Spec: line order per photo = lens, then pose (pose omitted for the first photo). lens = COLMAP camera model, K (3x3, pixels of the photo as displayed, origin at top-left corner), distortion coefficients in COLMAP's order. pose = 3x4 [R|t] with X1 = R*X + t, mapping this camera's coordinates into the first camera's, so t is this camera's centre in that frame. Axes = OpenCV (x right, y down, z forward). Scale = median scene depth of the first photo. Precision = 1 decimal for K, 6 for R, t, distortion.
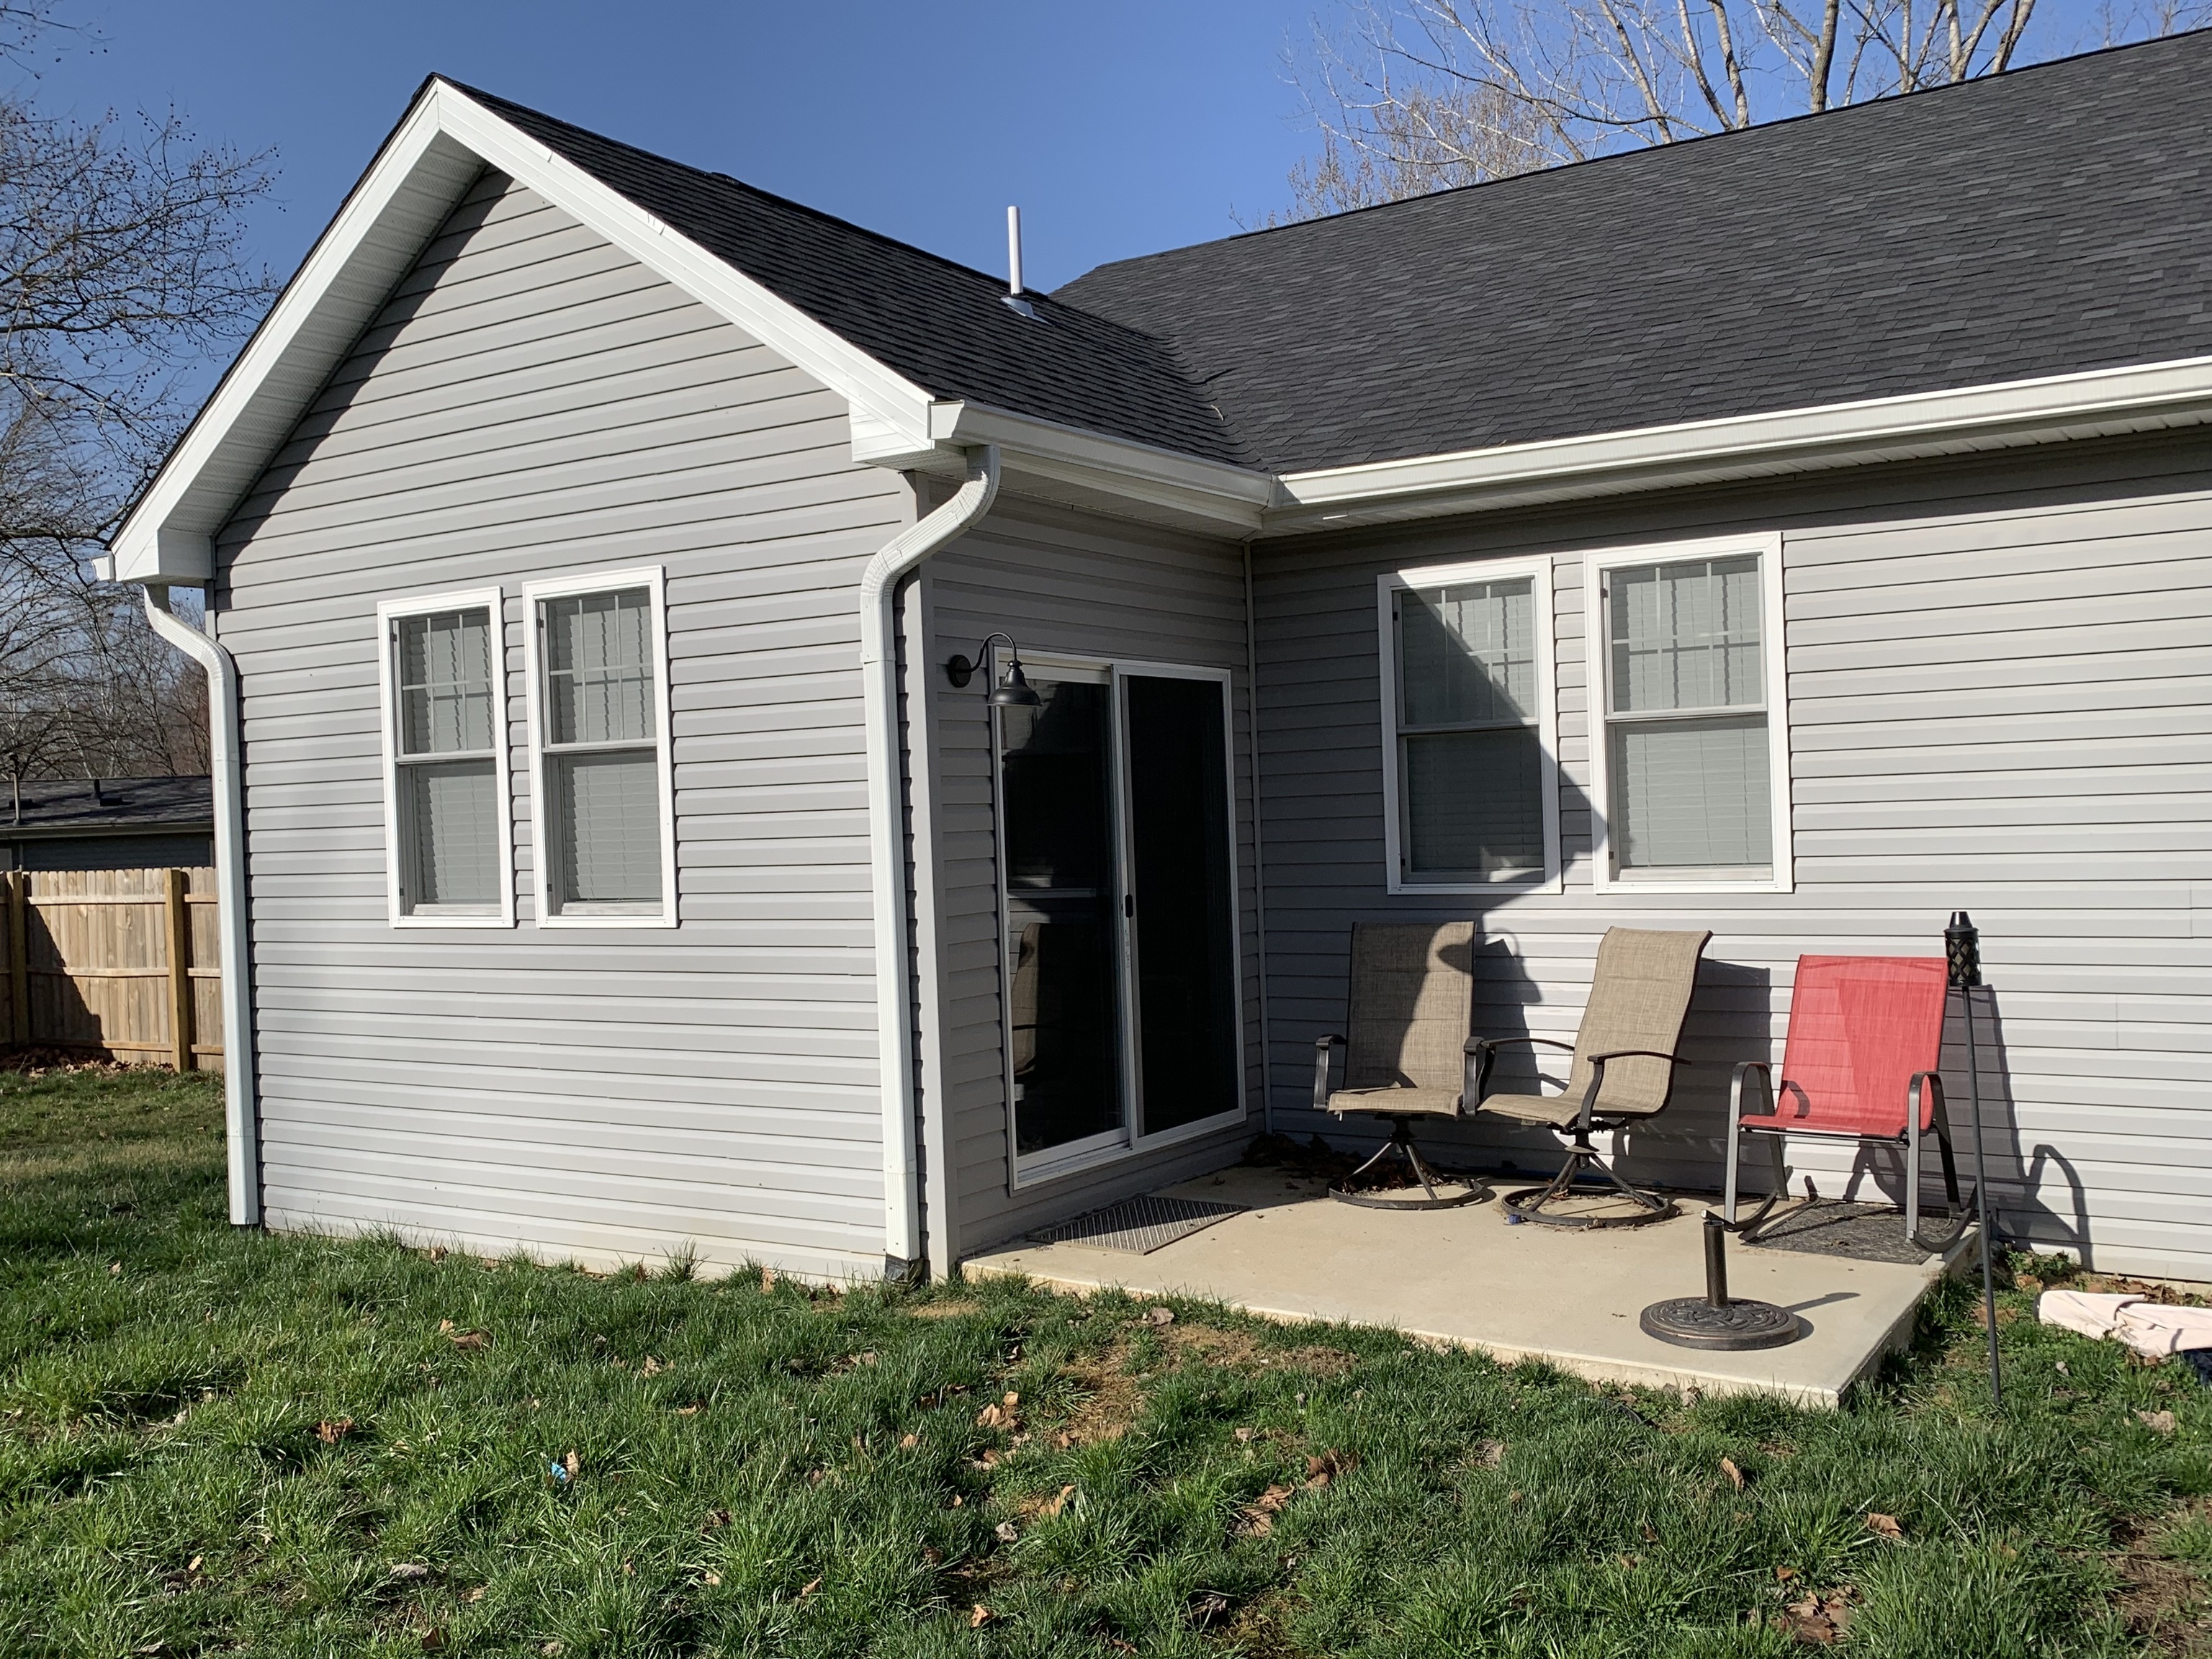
lens RADIAL K [[1940.8, 0, 1105.5], [0, 1940.8, 851.4], [0, 0, 1]] dist [0.009280, 0.000840]
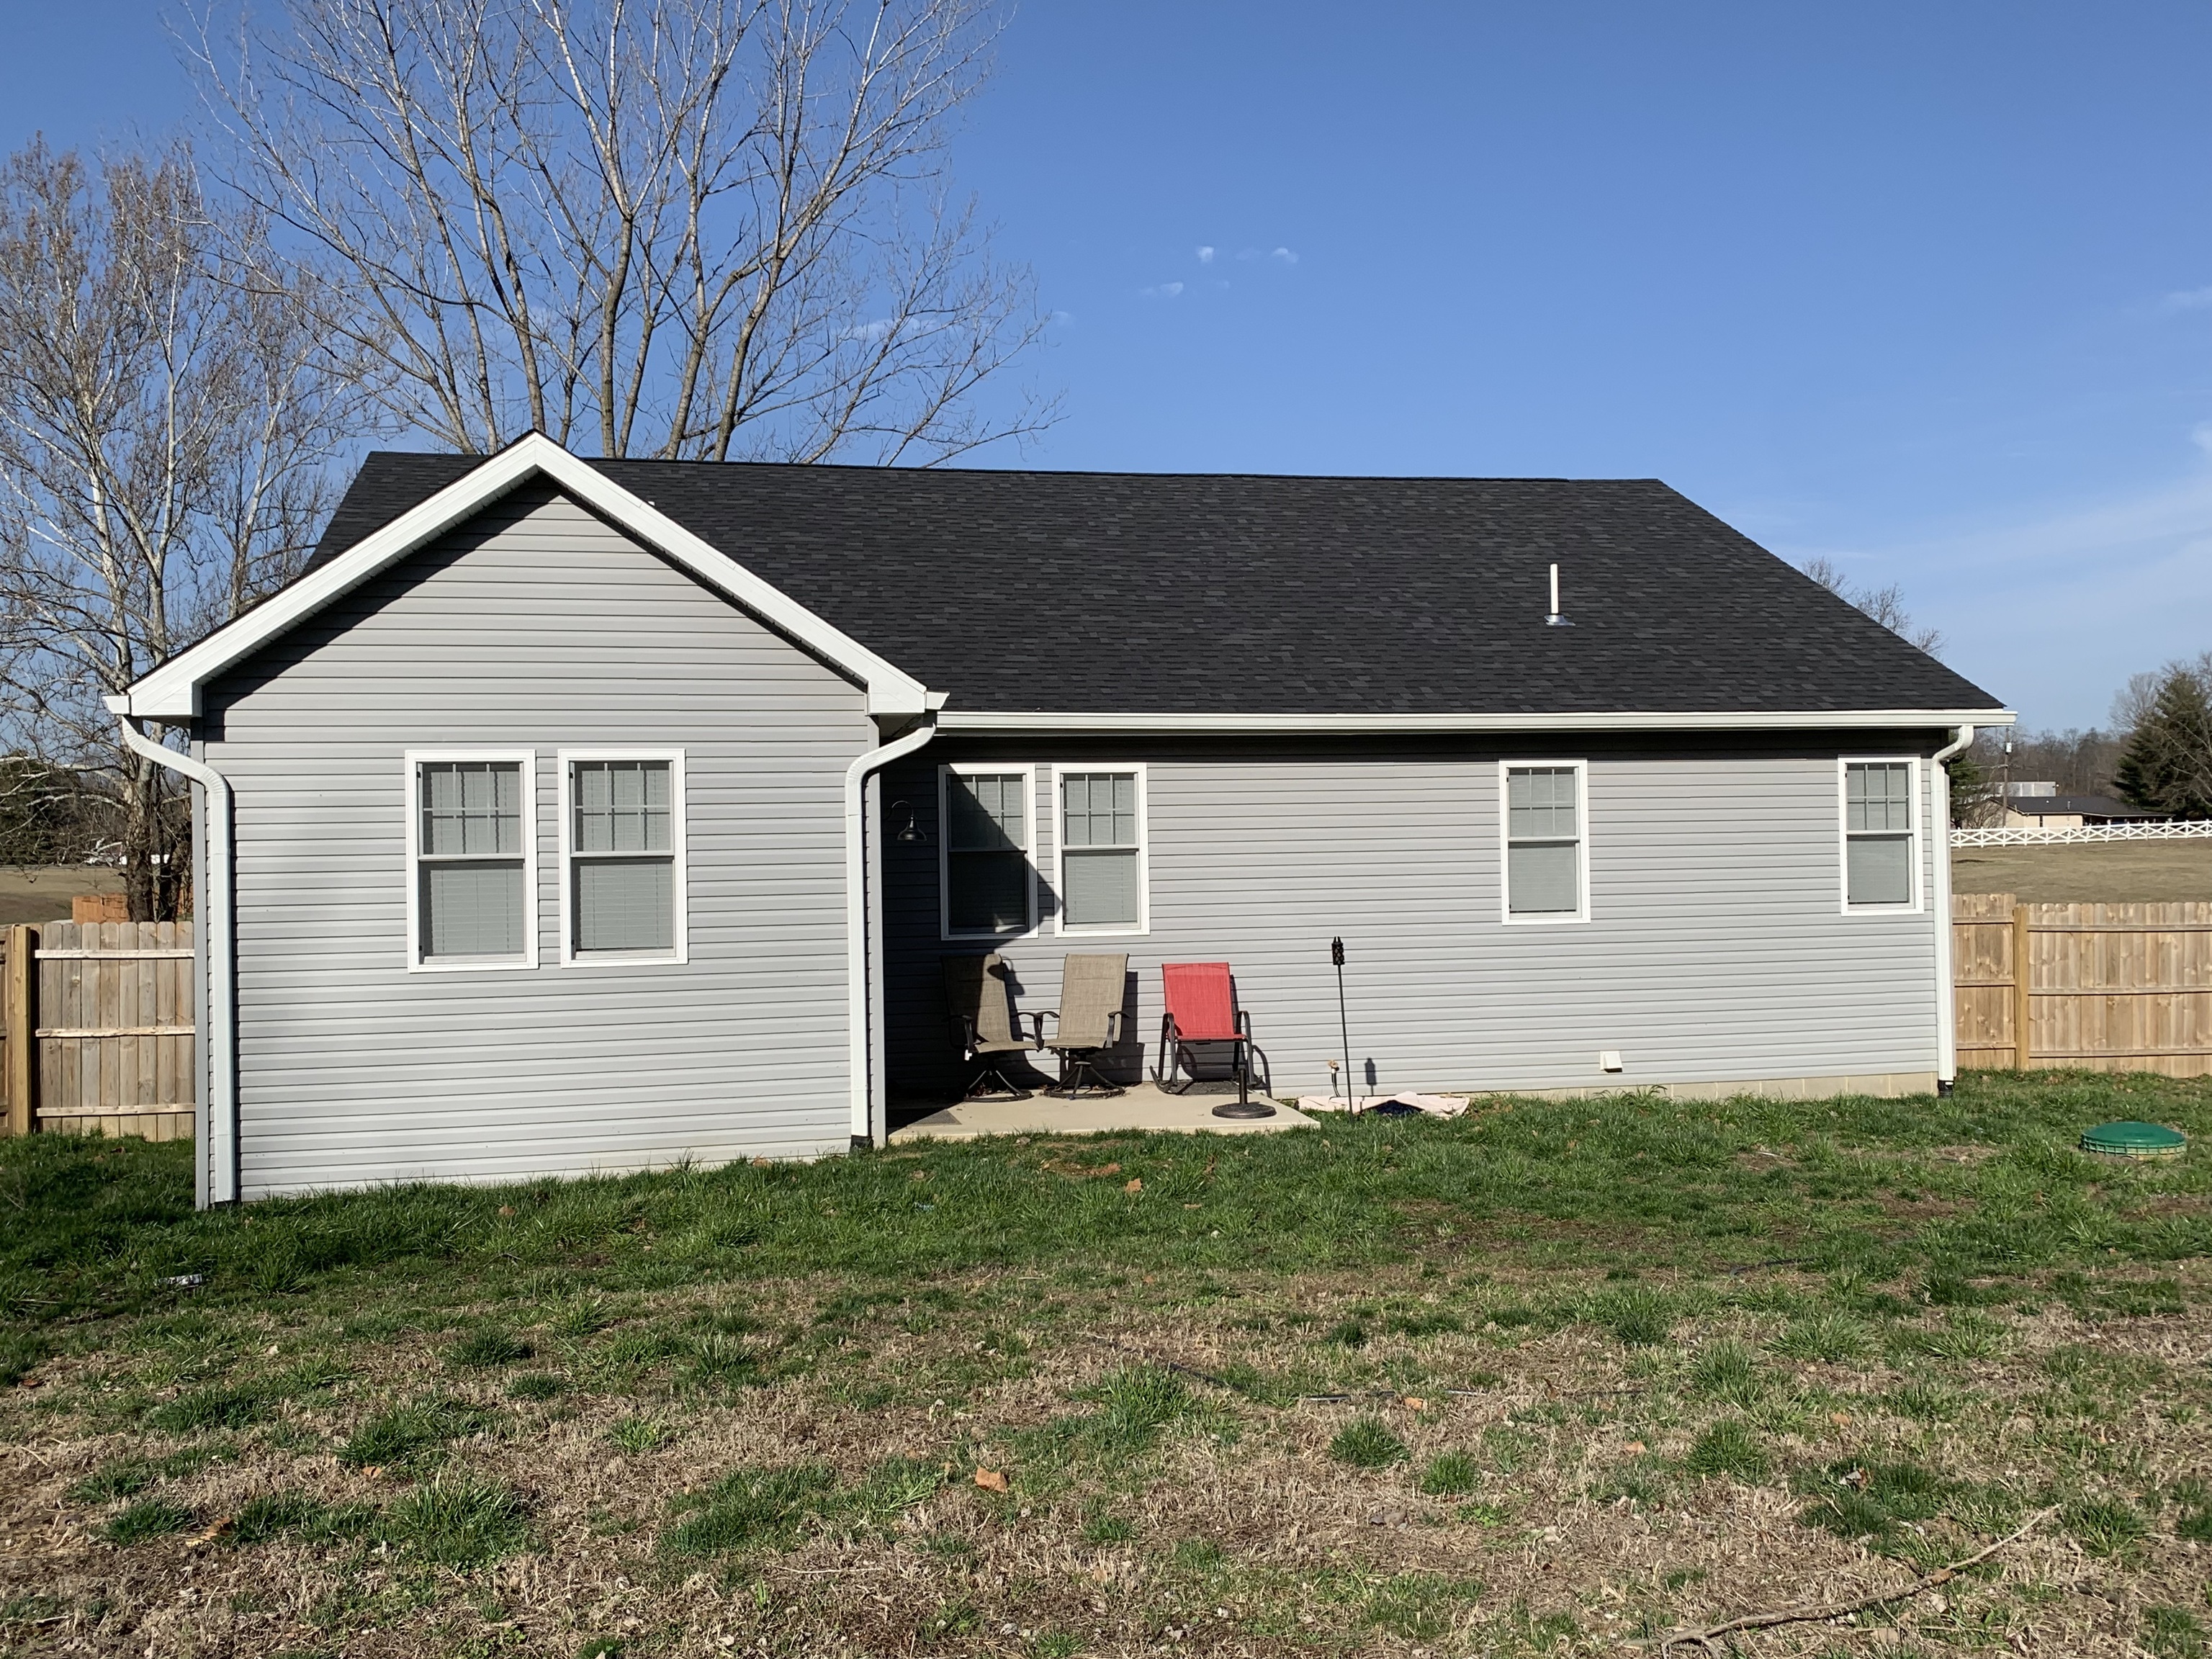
lens RADIAL K [[1964.5, 0, 1119.6], [0, 1964.5, 794.2], [0, 0, 1]] dist [0.007076, 0.005977]
pose [[0.707148, 0.038800, 0.706000, -1.099692], [0.007577, 0.998020, -0.062437, 0.001901], [-0.707024, 0.049502, 0.705454, -0.447534]]
